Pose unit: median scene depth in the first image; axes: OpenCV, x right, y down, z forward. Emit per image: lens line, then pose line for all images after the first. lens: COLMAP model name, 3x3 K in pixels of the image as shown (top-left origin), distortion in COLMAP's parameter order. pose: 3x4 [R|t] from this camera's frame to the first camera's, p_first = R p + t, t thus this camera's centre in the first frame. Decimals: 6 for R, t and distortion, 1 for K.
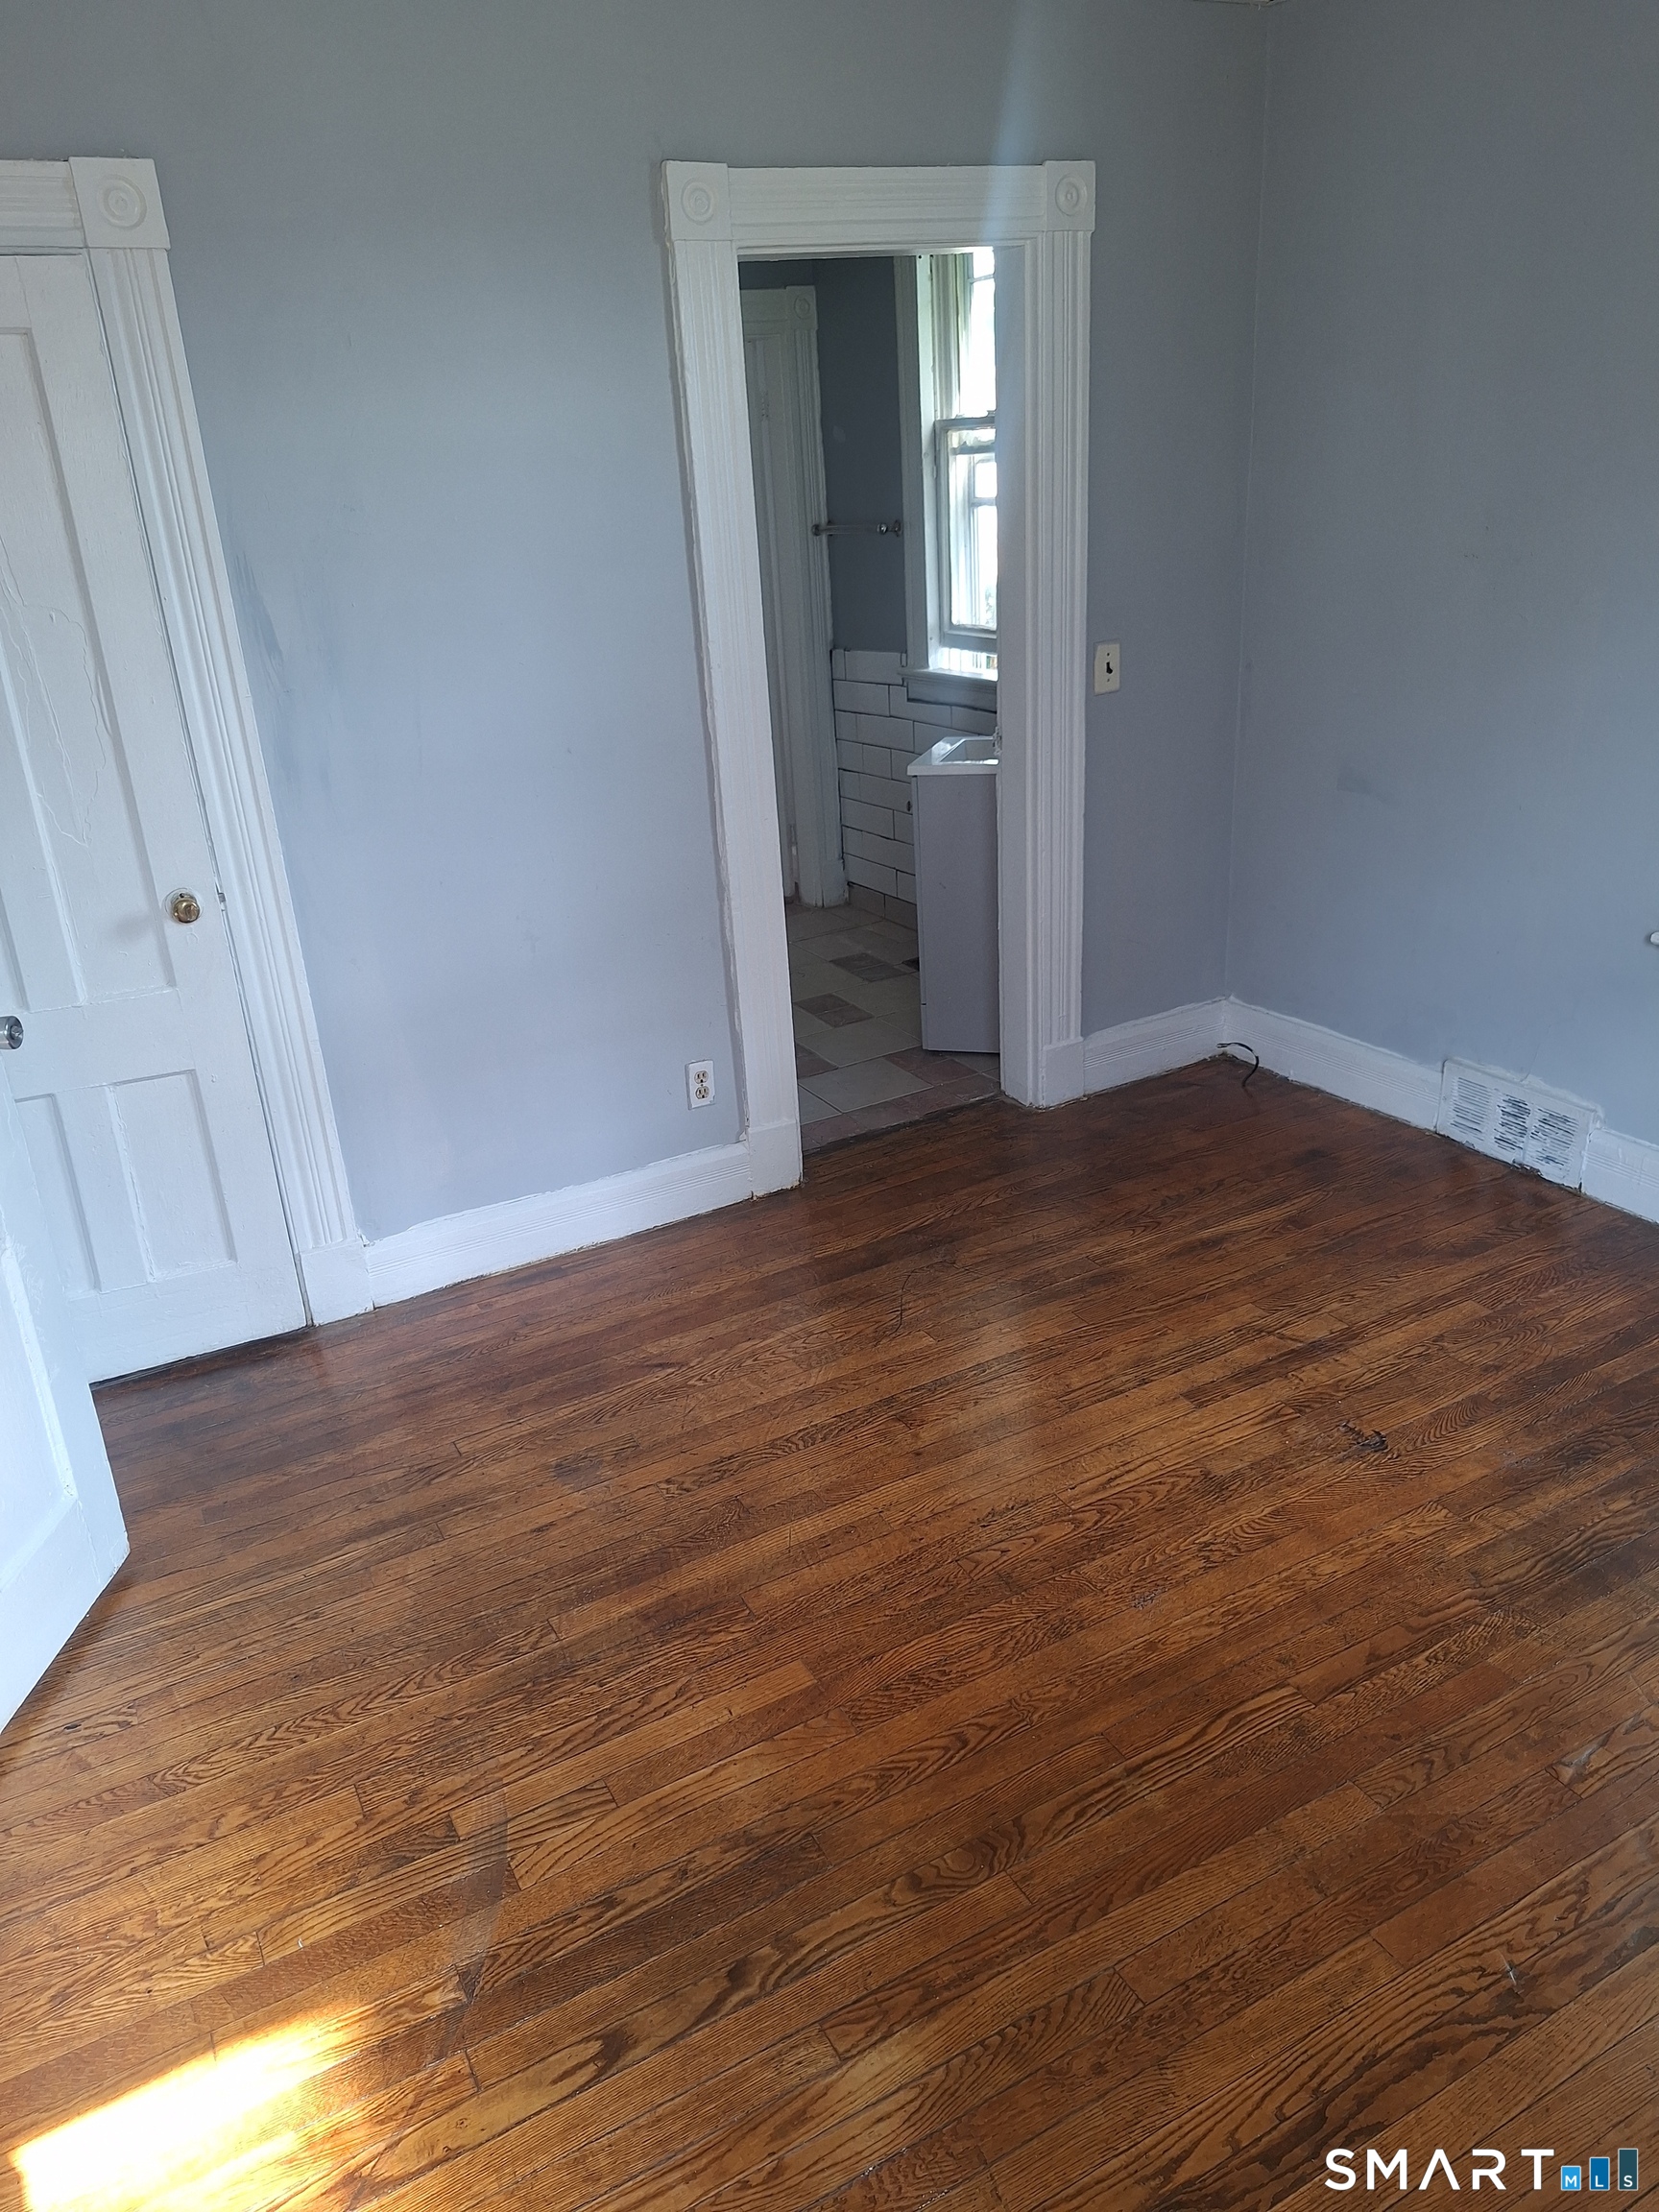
lens RADIAL K [[1549.5, 0, 829.5], [0, 1549.5, 1106.0], [0, 0, 1]] dist [0.122360, -0.179323]
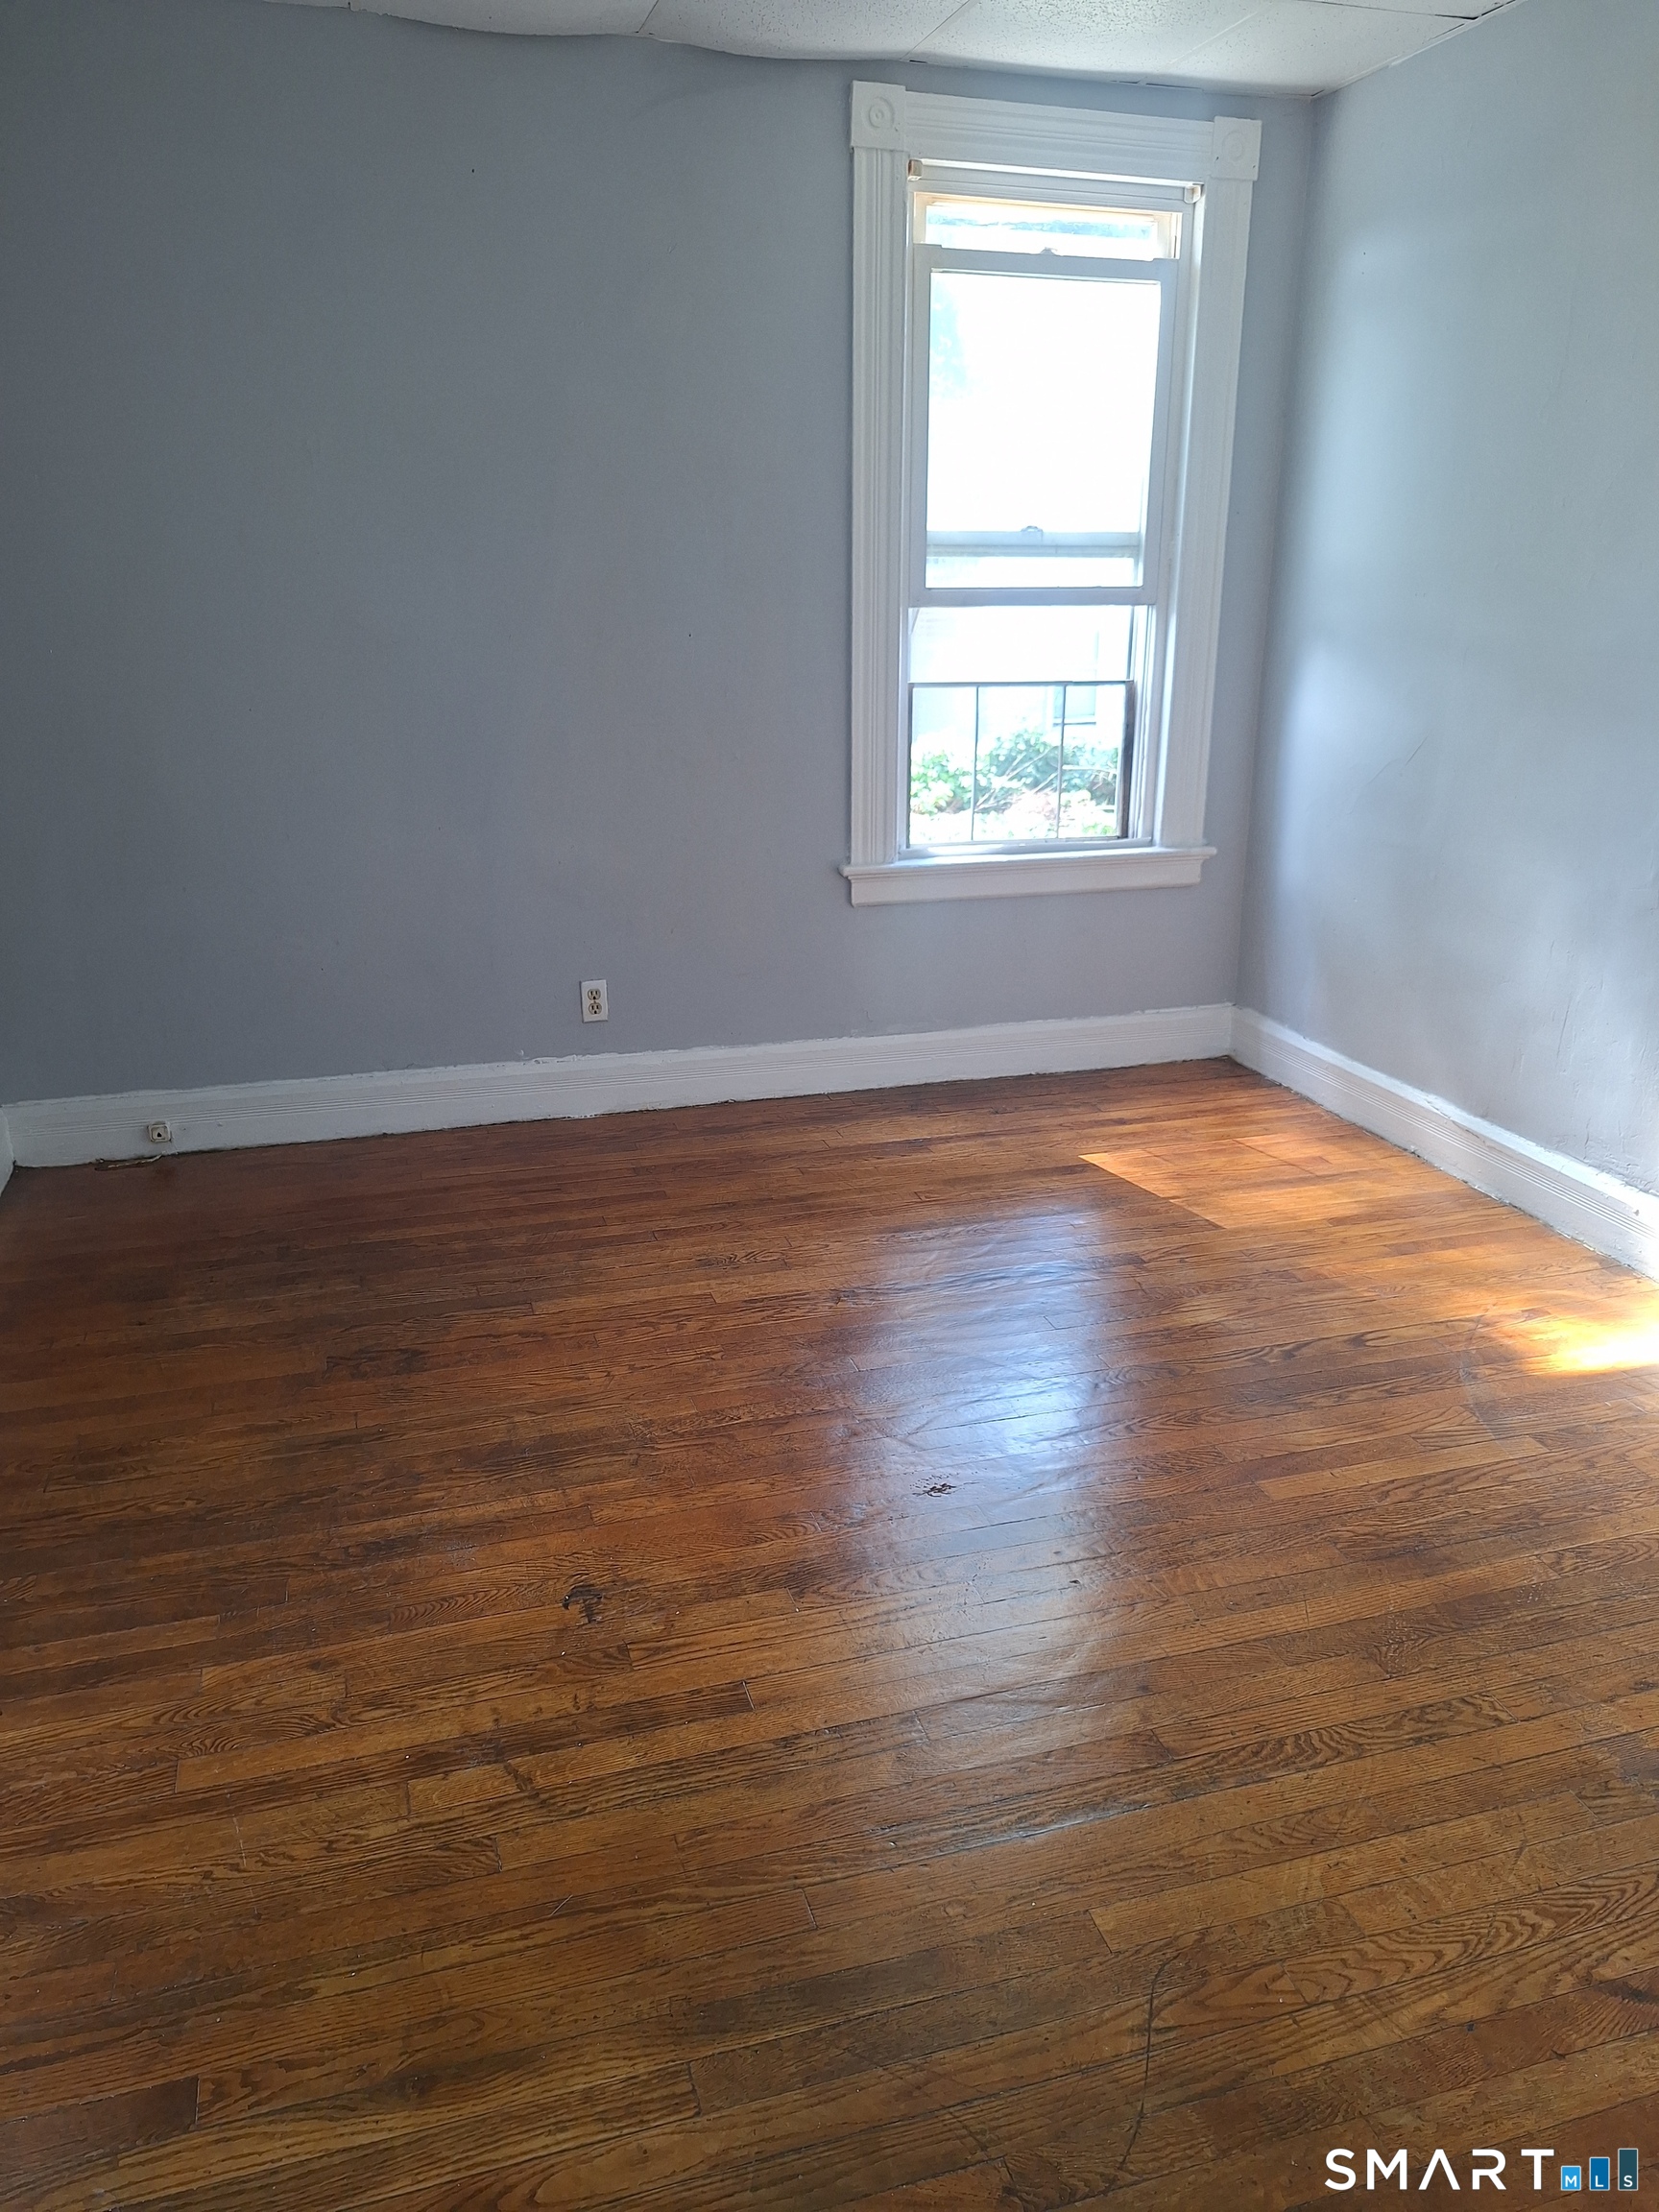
lens RADIAL K [[1549.5, 0, 829.5], [0, 1549.5, 1106.0], [0, 0, 1]] dist [0.122360, -0.179323]
pose [[-0.979719, -0.006140, 0.200280, 0.053165], [0.122549, 0.772435, 0.623158, -0.452775], [-0.158530, 0.635064, -0.756017, 1.356349]]
